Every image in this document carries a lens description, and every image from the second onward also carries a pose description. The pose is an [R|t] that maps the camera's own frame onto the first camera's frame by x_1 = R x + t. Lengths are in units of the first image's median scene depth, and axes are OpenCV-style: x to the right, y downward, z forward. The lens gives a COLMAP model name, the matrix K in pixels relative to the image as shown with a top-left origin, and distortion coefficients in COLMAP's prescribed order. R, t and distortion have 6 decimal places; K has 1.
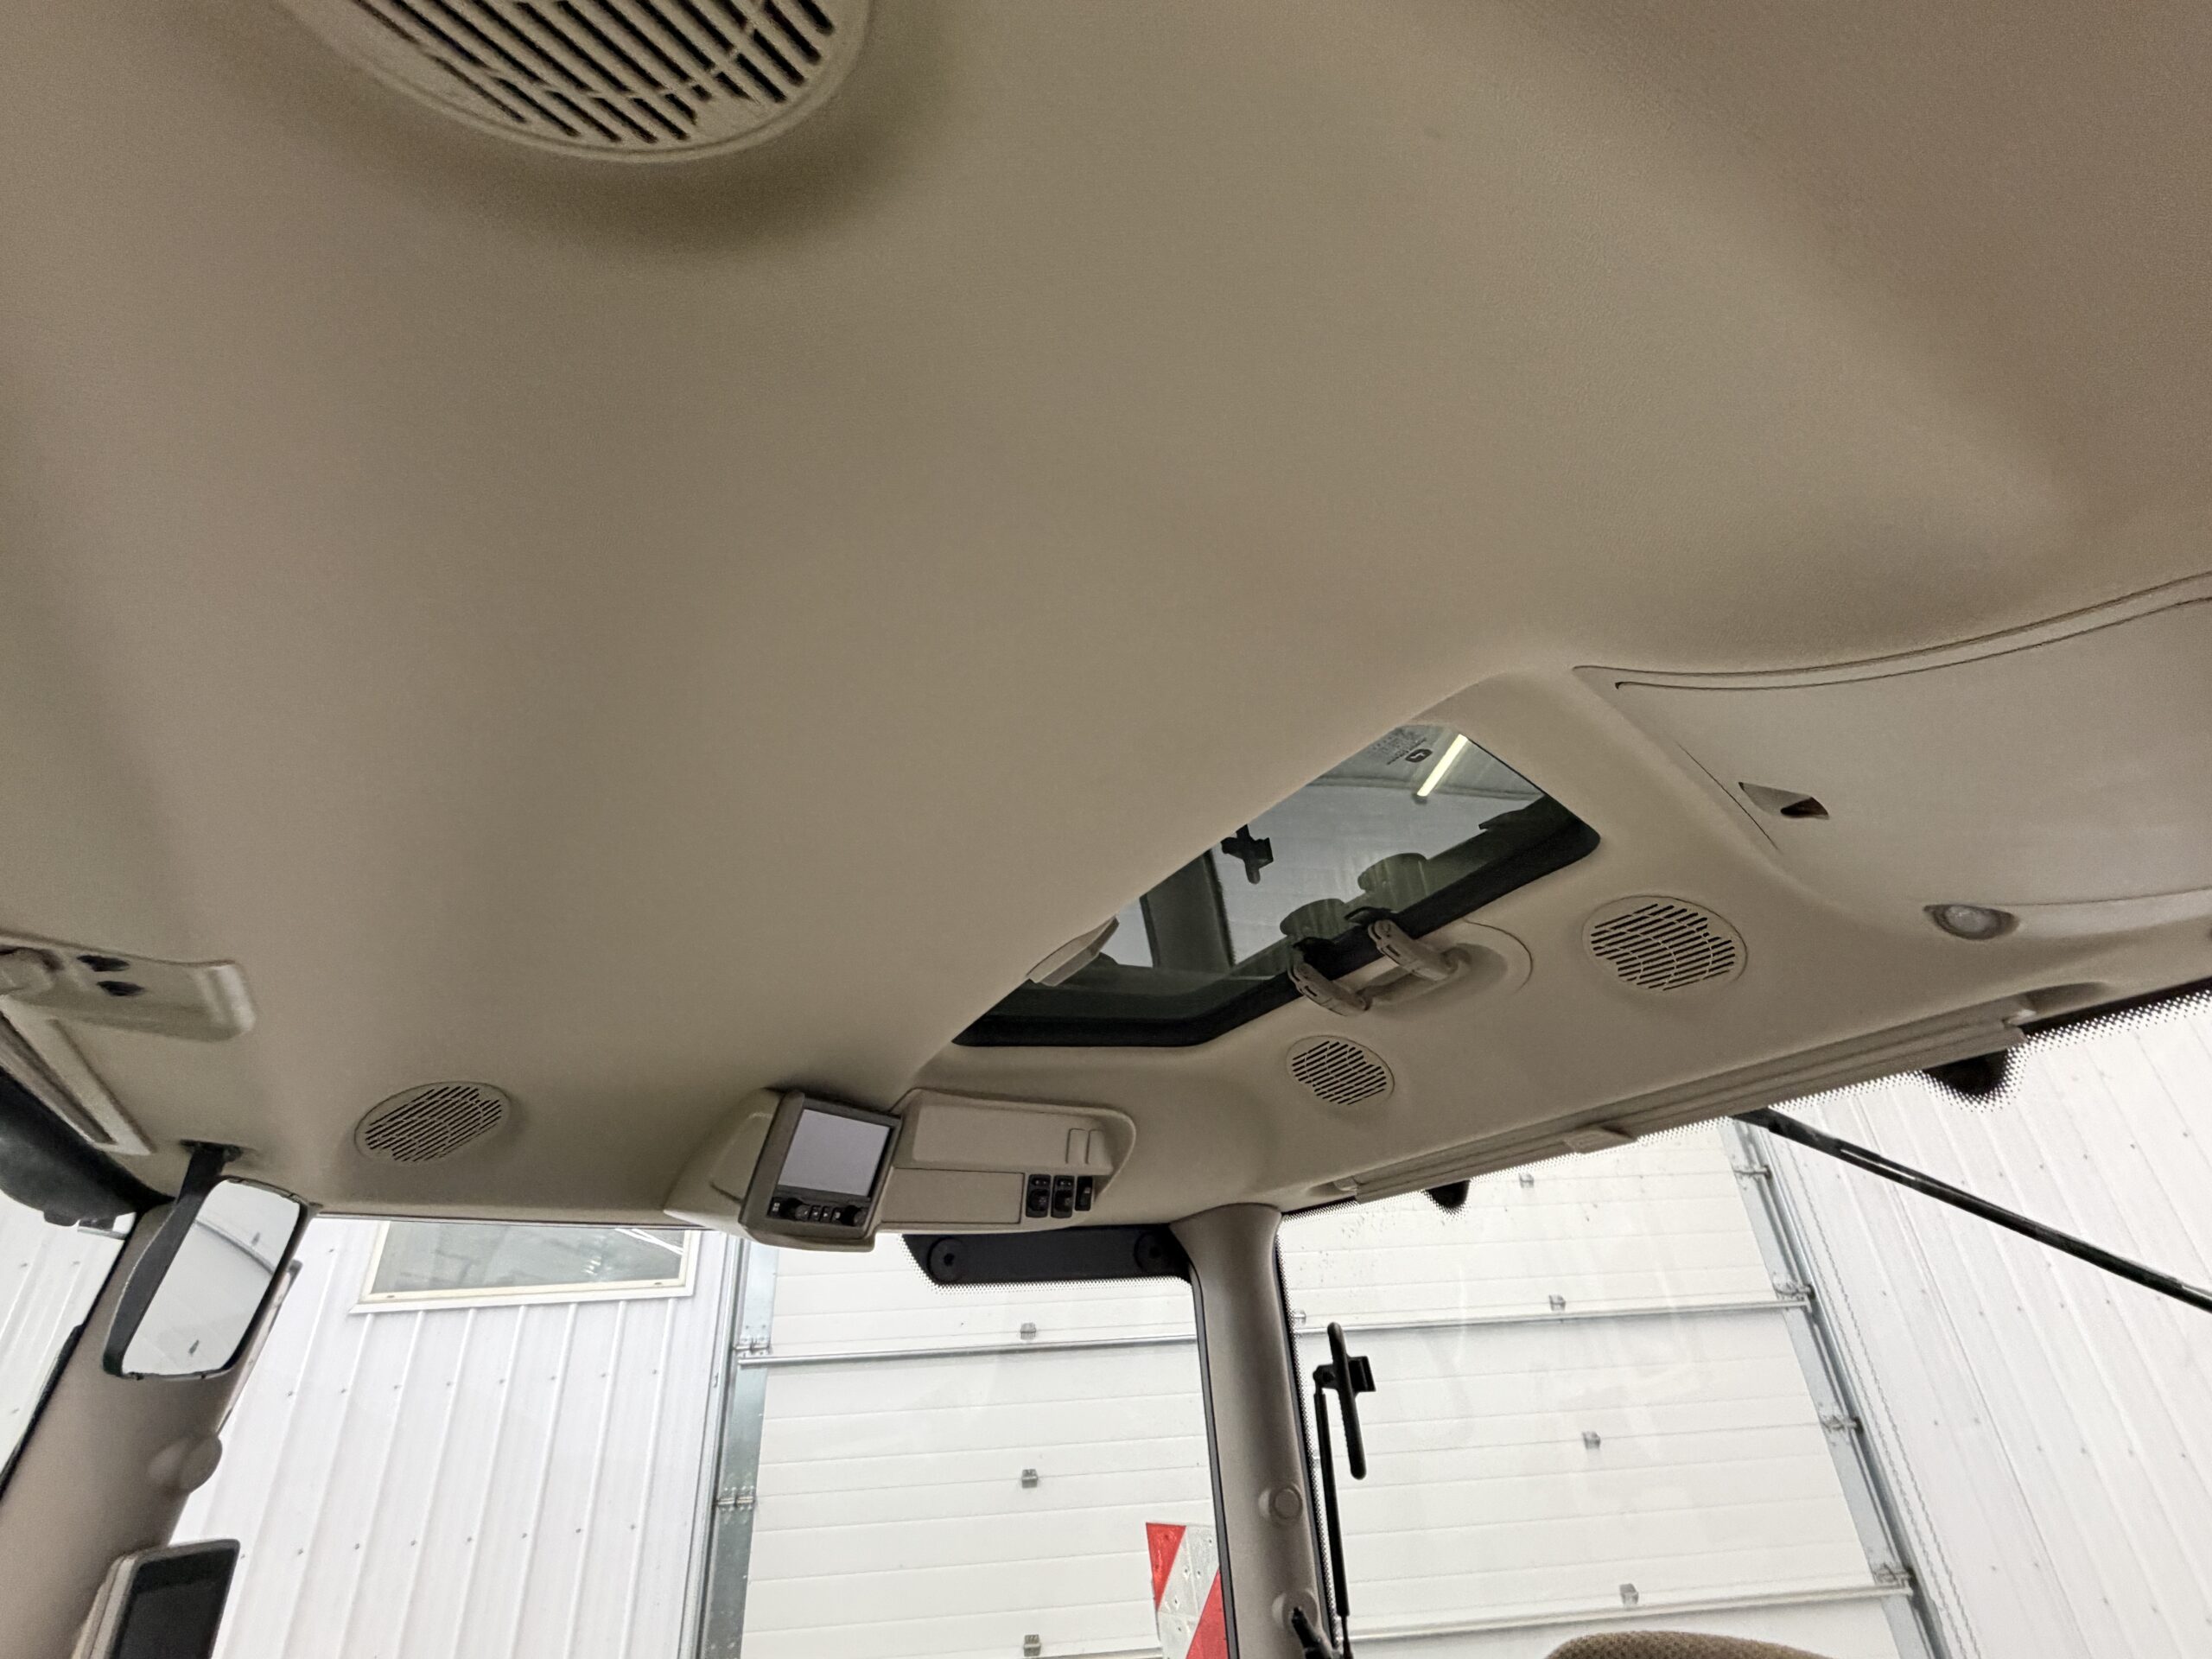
lens RADIAL K [[1006.4, 0, 1100.8], [0, 1006.4, 829.4], [0, 0, 1]] dist [-0.001169, 0.000346]
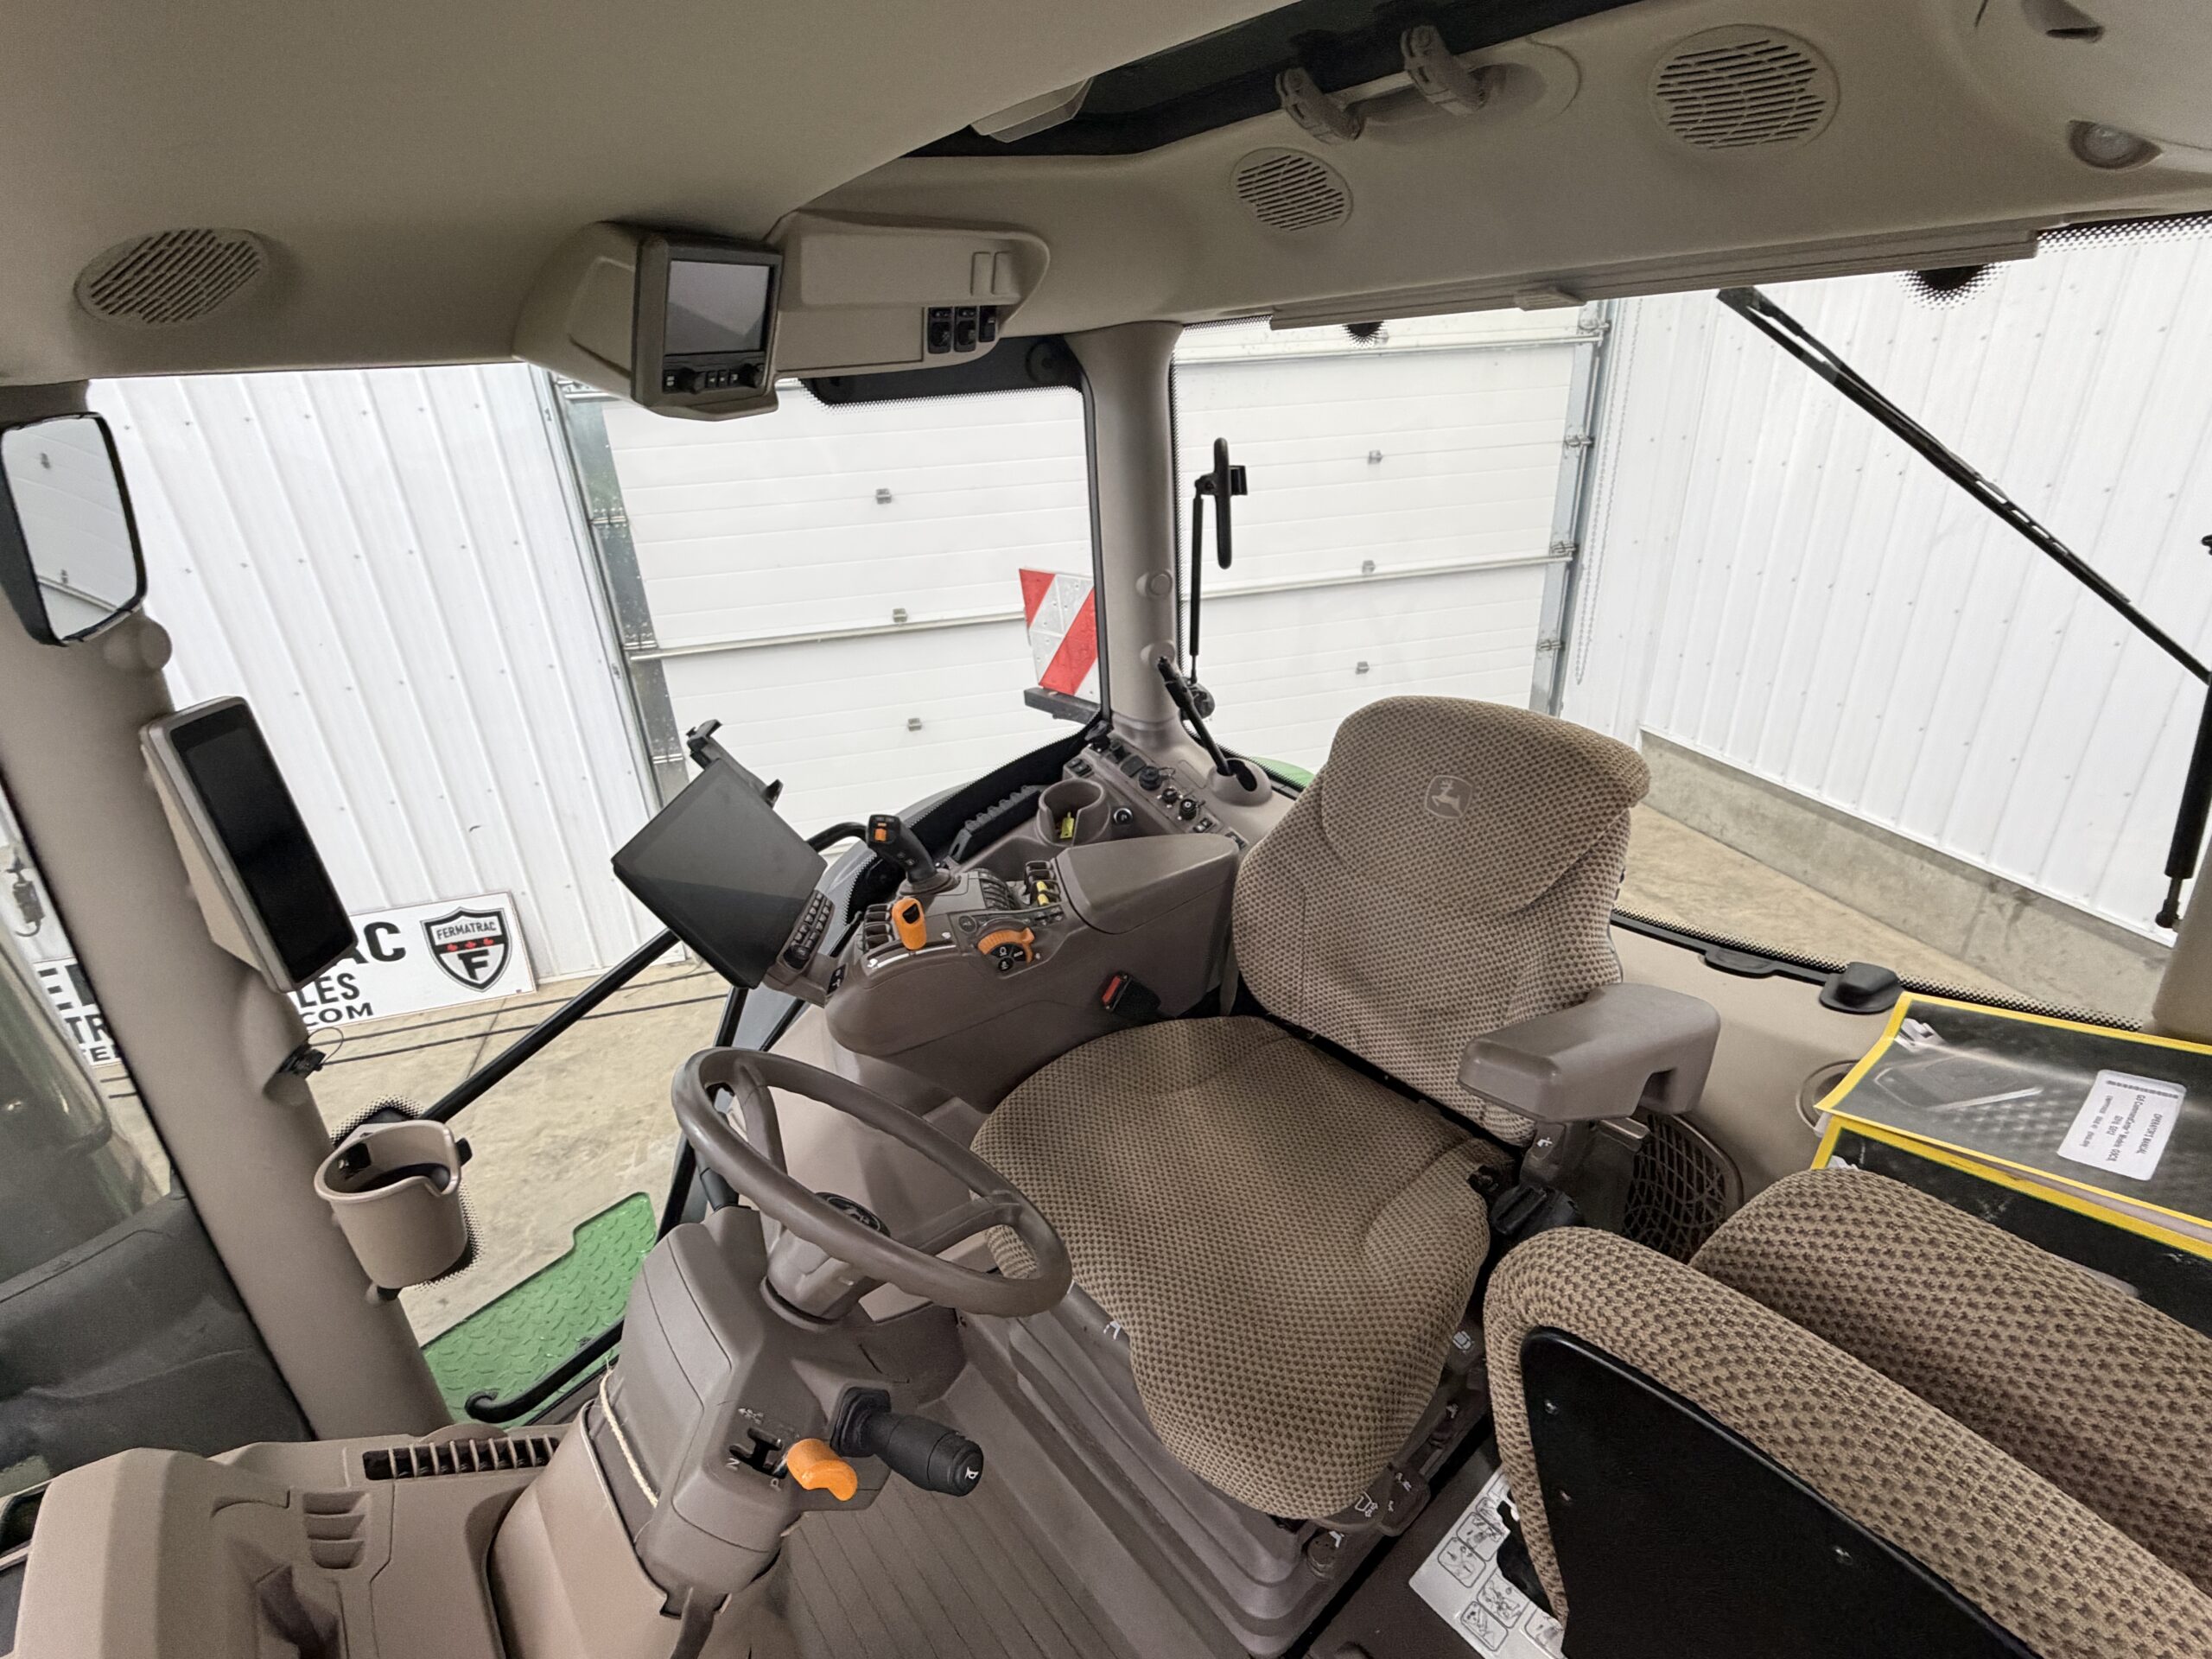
lens RADIAL K [[1006.4, 0, 1100.8], [0, 1006.4, 829.4], [0, 0, 1]] dist [-0.001169, 0.000346]
pose [[0.986866, -0.065651, 0.147597, -0.080314], [-0.078078, 0.606026, 0.791604, -0.089963], [-0.141417, -0.792731, 0.592940, 0.081201]]
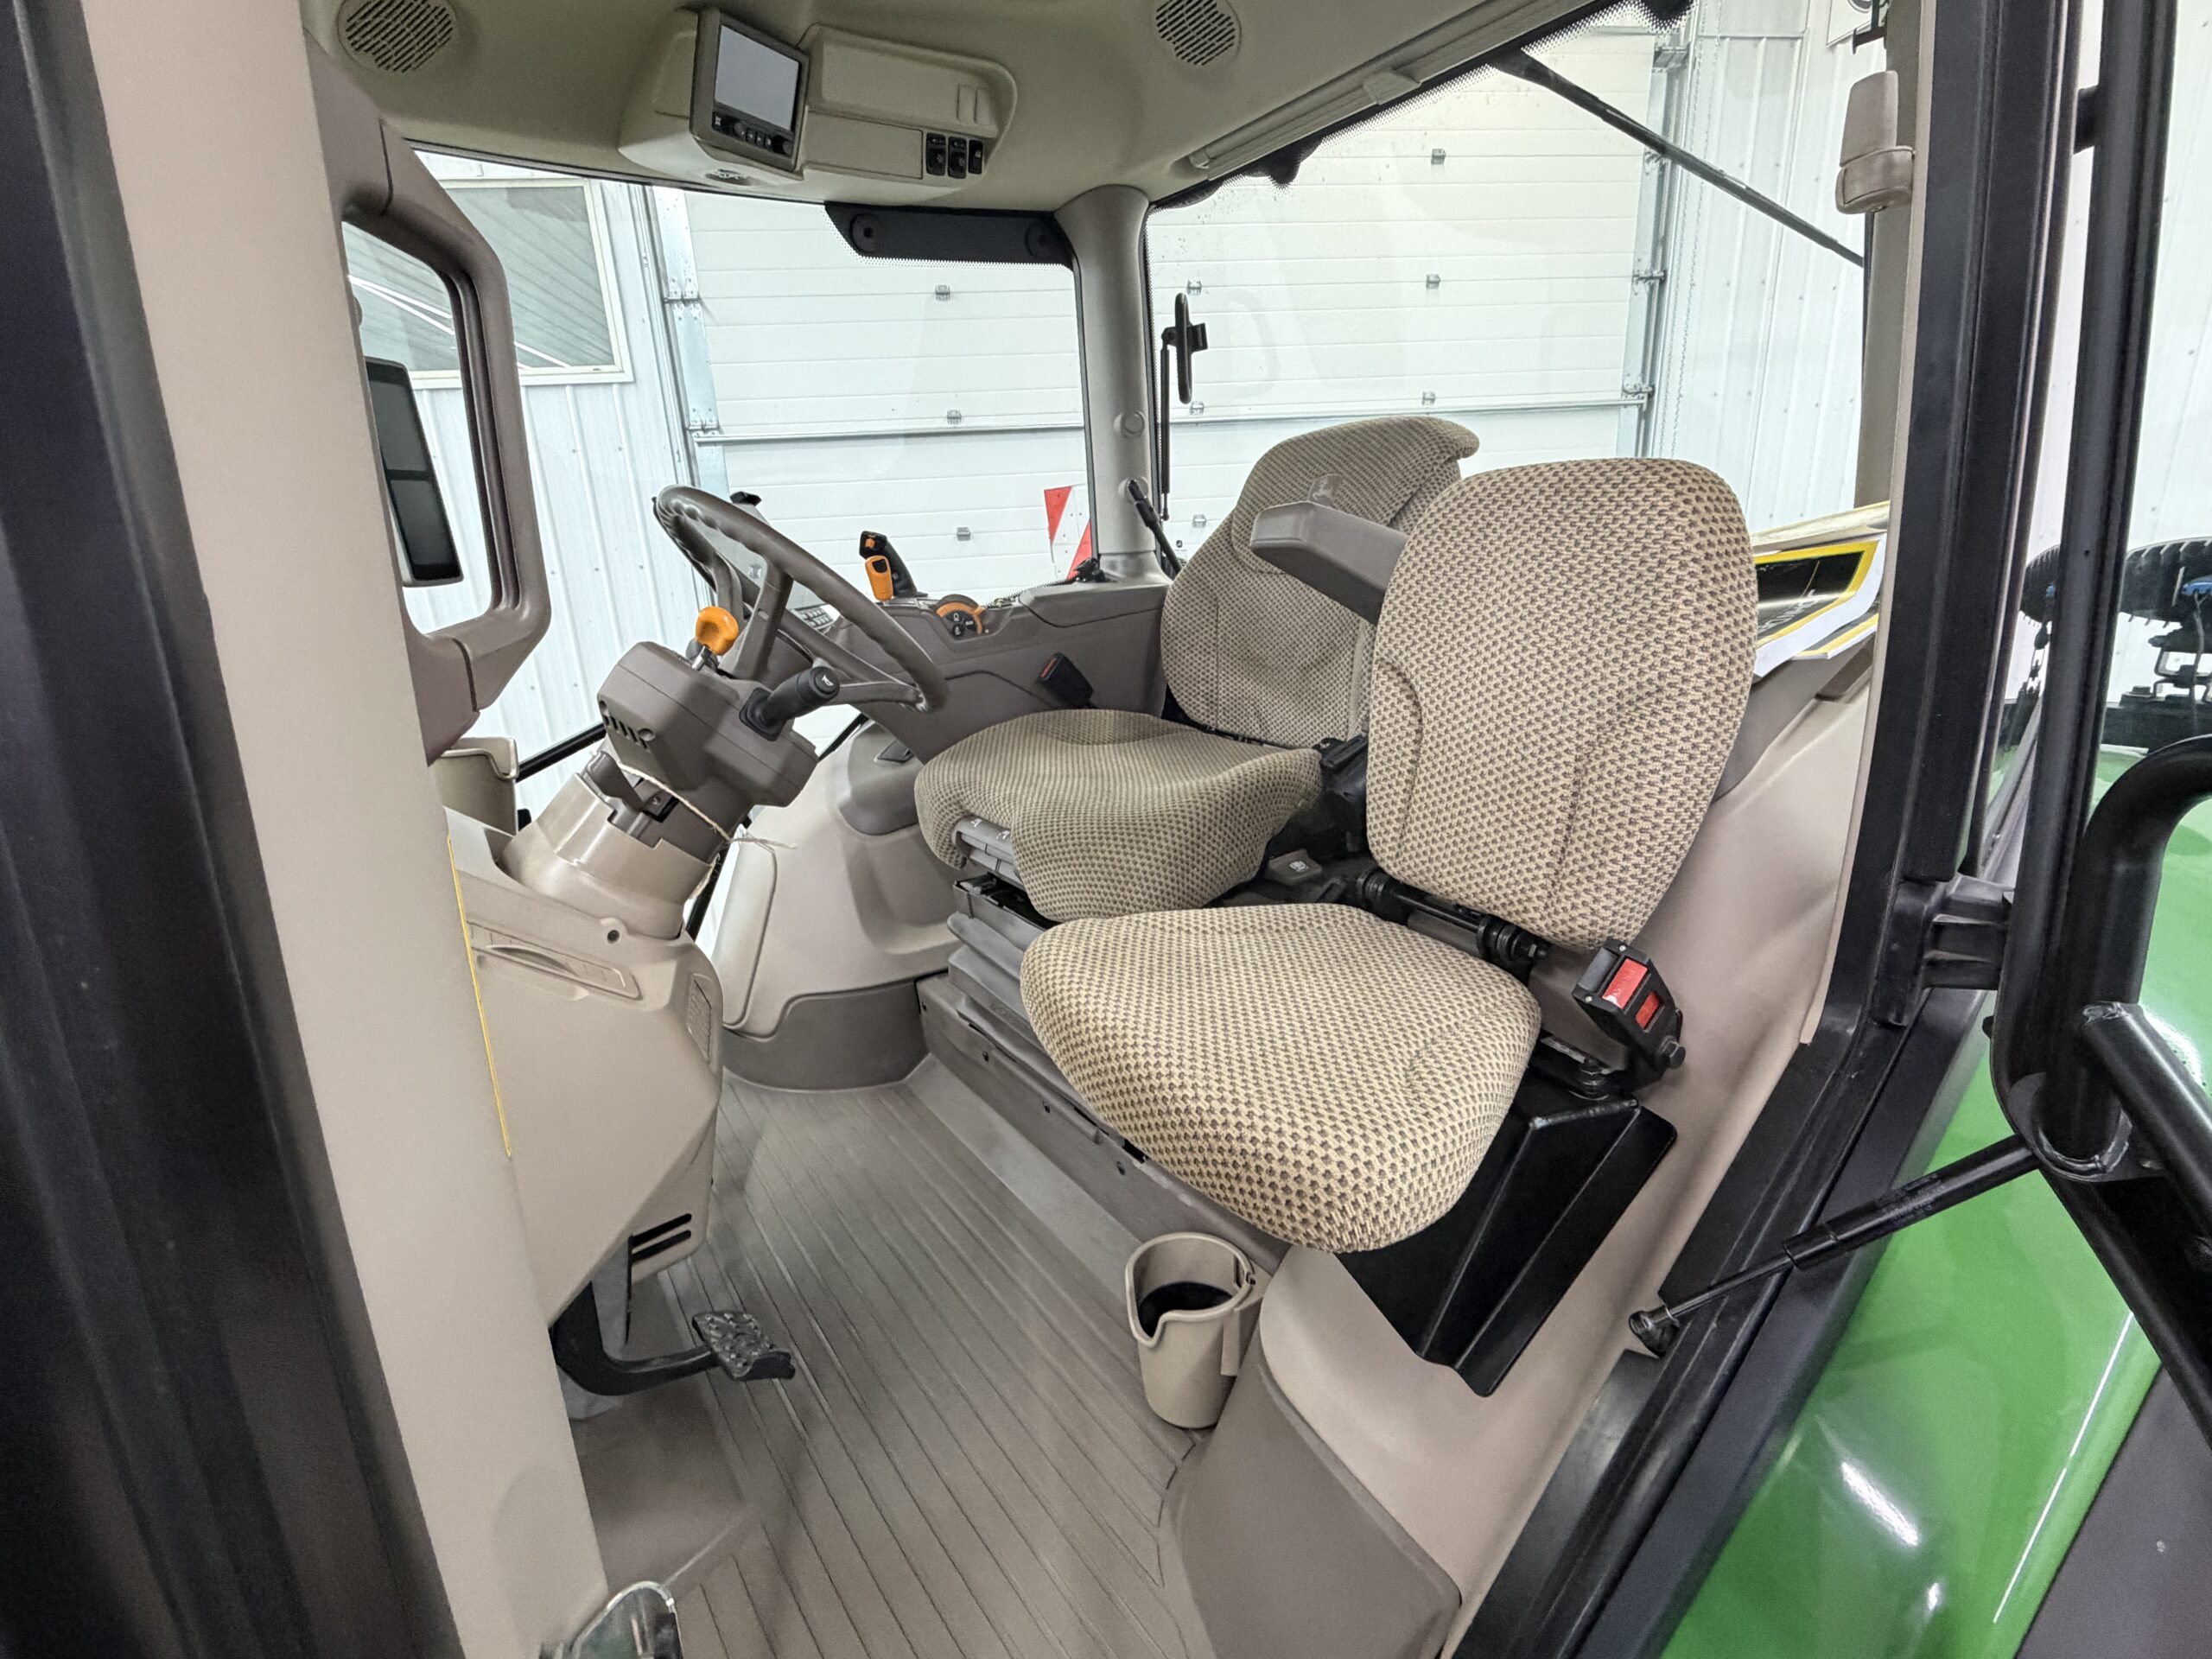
lens RADIAL K [[1002.1, 0, 1098.5], [0, 1002.1, 832.8], [0, 0, 1]] dist [0.000018, 0.000080]
pose [[0.997949, -0.017742, 0.061504, 0.041093], [-0.032027, 0.693528, 0.719718, 0.060776], [-0.055424, -0.720211, 0.691537, -0.392849]]
